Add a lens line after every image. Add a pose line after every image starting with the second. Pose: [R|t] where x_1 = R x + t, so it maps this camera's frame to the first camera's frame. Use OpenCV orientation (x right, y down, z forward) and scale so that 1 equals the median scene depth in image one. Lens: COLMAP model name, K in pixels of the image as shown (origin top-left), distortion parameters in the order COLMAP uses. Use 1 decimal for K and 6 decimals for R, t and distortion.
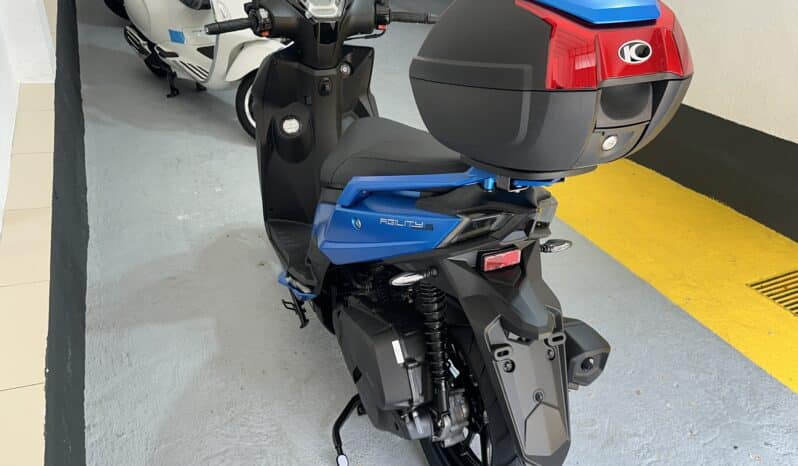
lens RADIAL K [[711.3, 0, 400.5], [0, 711.3, 232.7], [0, 0, 1]] dist [0.044139, -0.059310]
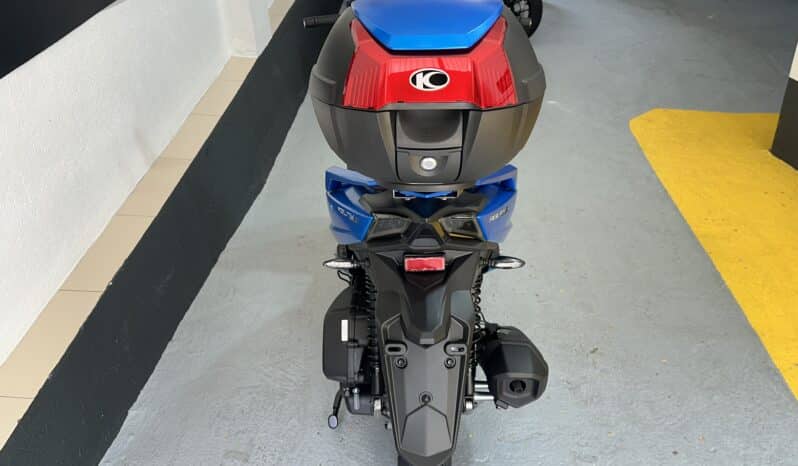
lens RADIAL K [[711.3, 0, 396.1], [0, 711.3, 232.3], [0, 0, 1]] dist [0.044139, -0.059310]
pose [[0.903257, 0.173561, -0.392433, 0.474727], [-0.165967, 0.984680, 0.053491, -0.052980], [0.395704, 0.016814, 0.918224, 0.021761]]
